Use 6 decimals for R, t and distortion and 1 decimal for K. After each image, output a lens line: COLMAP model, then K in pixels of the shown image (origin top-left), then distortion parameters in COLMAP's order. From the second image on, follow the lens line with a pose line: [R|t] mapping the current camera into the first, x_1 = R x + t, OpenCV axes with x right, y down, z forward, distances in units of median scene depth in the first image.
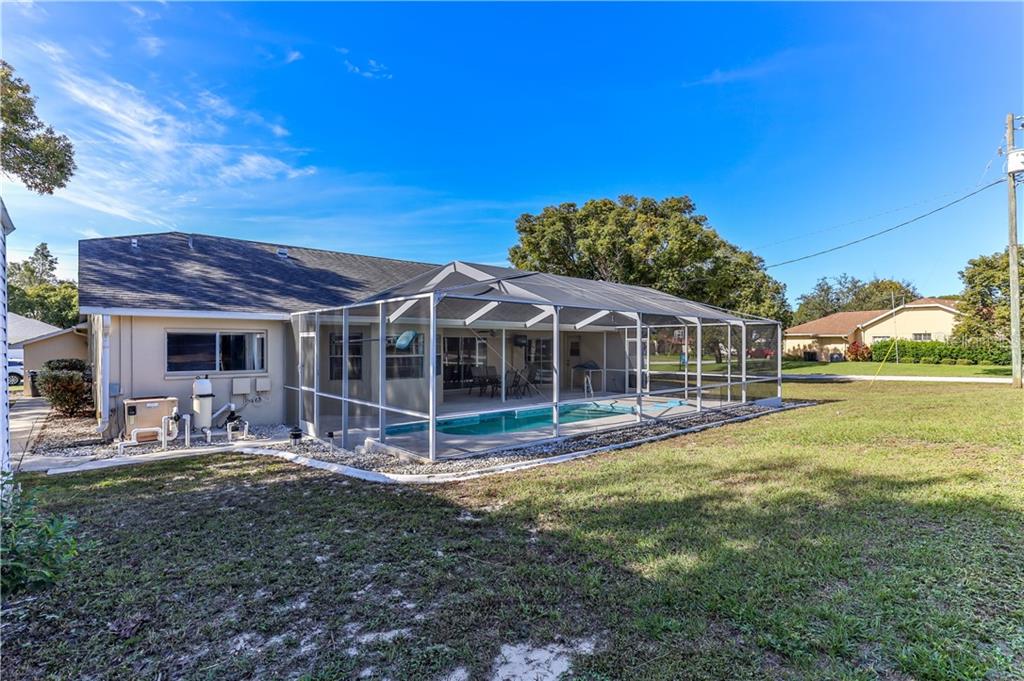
lens RADIAL K [[492.6, 0, 516.4], [0, 492.6, 341.6], [0, 0, 1]] dist [0.004554, 0.000777]
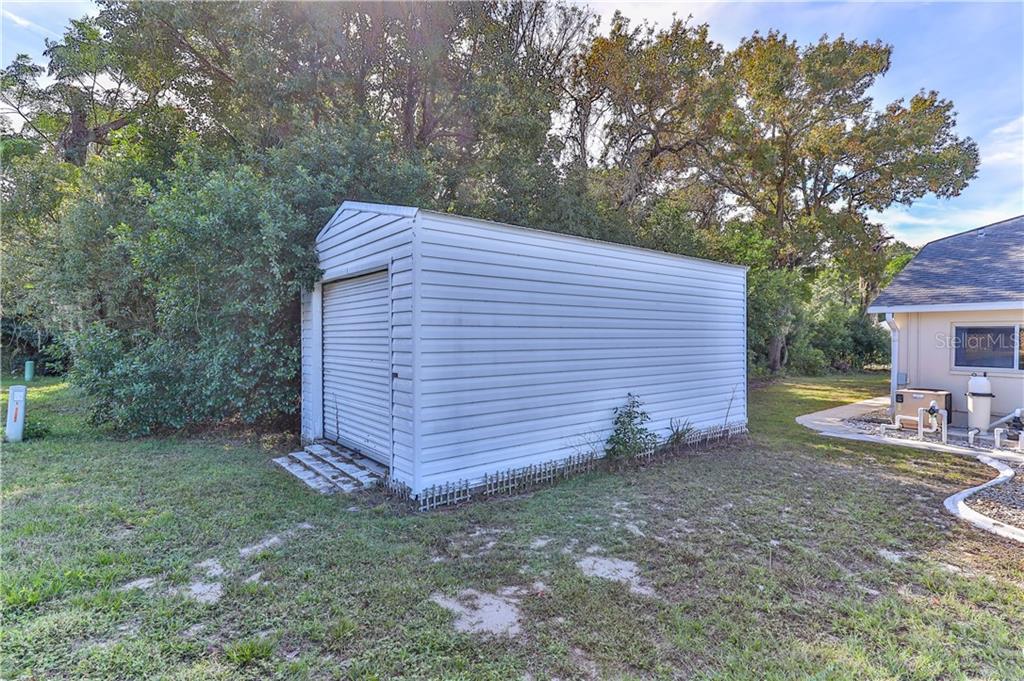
lens RADIAL K [[492.6, 0, 513.6], [0, 492.6, 339.7], [0, 0, 1]] dist [0.004554, 0.000777]
pose [[-0.062885, 0.010376, -0.997967, 0.367822], [0.007052, 0.999926, 0.009952, -0.008953], [0.997996, -0.006412, -0.062953, 0.198745]]
